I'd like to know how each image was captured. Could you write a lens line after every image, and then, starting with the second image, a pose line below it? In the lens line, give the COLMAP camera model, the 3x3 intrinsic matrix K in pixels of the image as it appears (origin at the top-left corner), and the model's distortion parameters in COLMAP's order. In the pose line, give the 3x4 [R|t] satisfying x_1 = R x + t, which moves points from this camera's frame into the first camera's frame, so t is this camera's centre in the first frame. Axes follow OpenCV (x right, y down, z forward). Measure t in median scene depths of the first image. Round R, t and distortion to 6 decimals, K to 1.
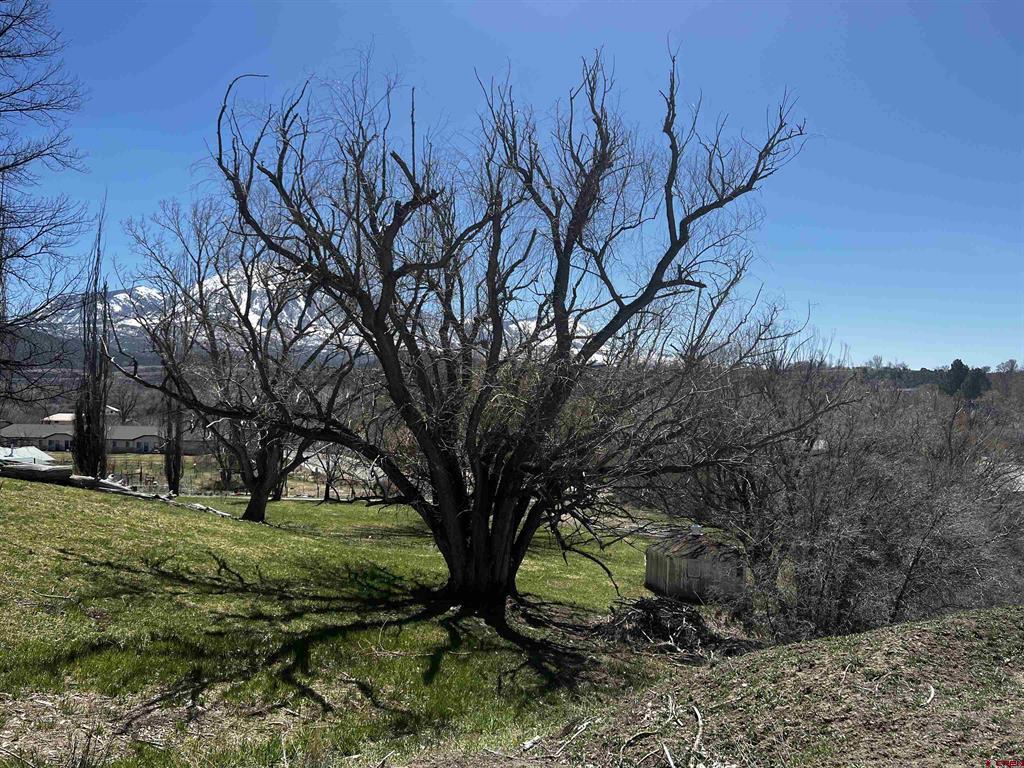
lens RADIAL K [[766.6, 0, 509.7], [0, 766.6, 382.4], [0, 0, 1]] dist [0.033845, -0.040025]
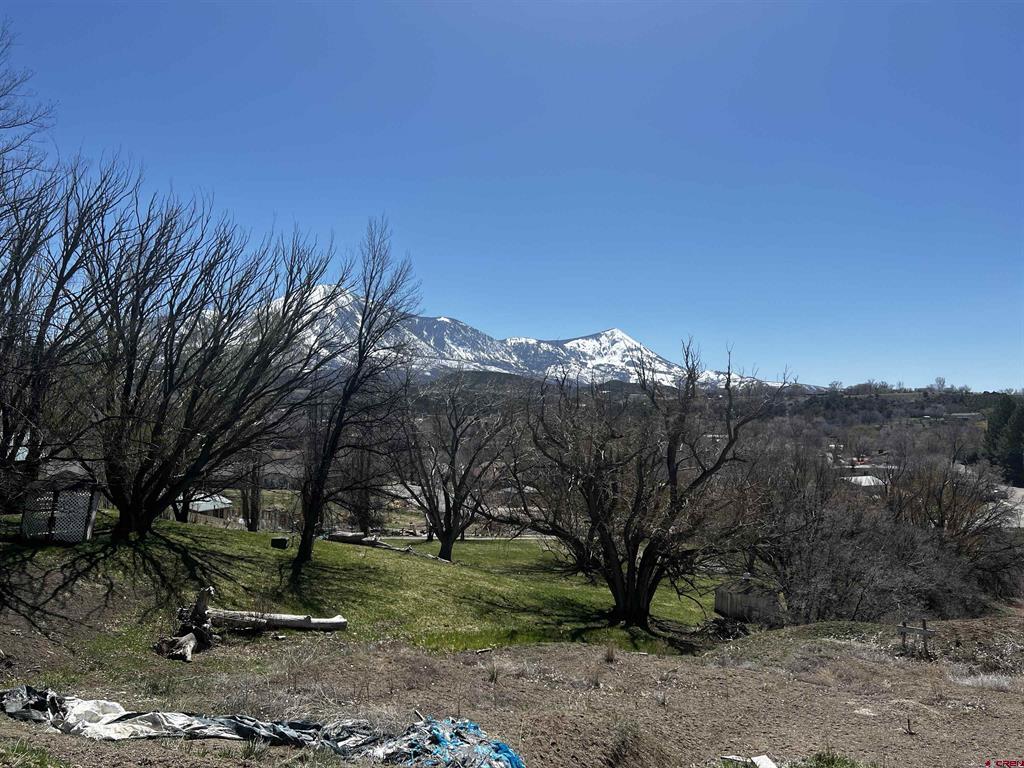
lens RADIAL K [[766.6, 0, 511.3], [0, 766.6, 385.4], [0, 0, 1]] dist [0.033845, -0.040025]
pose [[0.997672, -0.005734, -0.067953, -0.212706], [0.004427, 0.999803, -0.019365, -0.277613], [0.068051, 0.019019, 0.997501, -1.006125]]
